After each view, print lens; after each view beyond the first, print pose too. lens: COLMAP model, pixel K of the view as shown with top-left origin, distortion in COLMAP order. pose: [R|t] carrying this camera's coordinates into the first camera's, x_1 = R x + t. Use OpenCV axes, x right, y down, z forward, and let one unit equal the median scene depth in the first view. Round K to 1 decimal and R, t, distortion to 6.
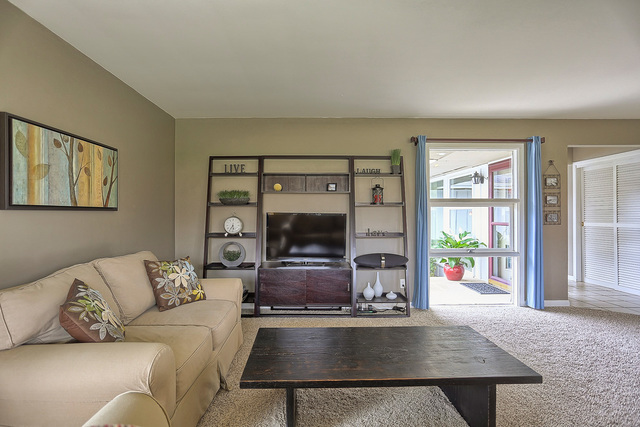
lens RADIAL K [[326.2, 0, 320.0], [0, 326.2, 213.5], [0, 0, 1]] dist [-0.049411, 0.000631]
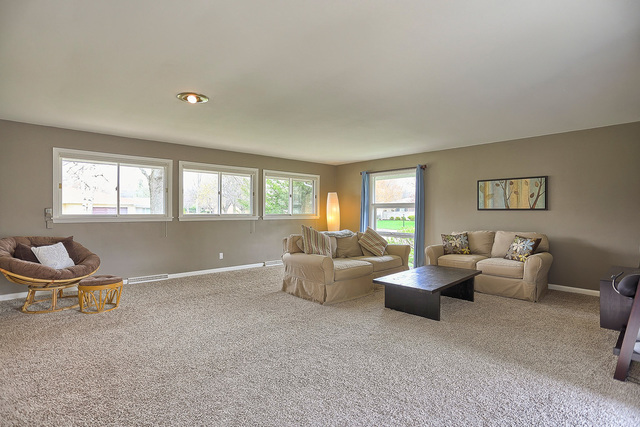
lens RADIAL K [[308.9, 0, 306.9], [0, 308.9, 212.8], [0, 0, 1]] dist [-0.065159, 0.030849]
pose [[-0.751706, 0.004800, -0.659480, 1.028493], [0.000231, 0.999975, 0.007014, -0.004571], [0.659498, 0.005120, -0.751689, 0.946931]]
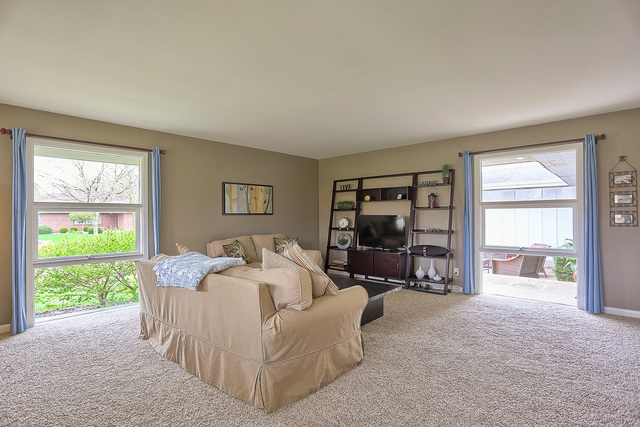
lens RADIAL K [[326.2, 0, 320.0], [0, 326.2, 213.5], [0, 0, 1]] dist [-0.049411, 0.000631]
pose [[0.740809, -0.008035, -0.671667, 0.723053], [0.007423, 0.999965, -0.003775, -0.004711], [0.671674, -0.002190, 0.740843, -0.270001]]
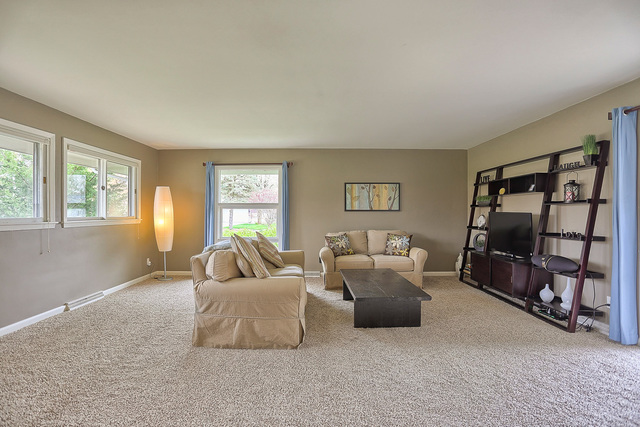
lens RADIAL K [[315.6, 0, 320.0], [0, 315.6, 213.5], [0, 0, 1]] dist [-0.042805, 0.000466]
pose [[0.000689, 0.003251, -0.999994, 1.026364], [0.001208, 0.999994, 0.003252, -0.000878], [0.999999, -0.001210, 0.000685, 0.315328]]
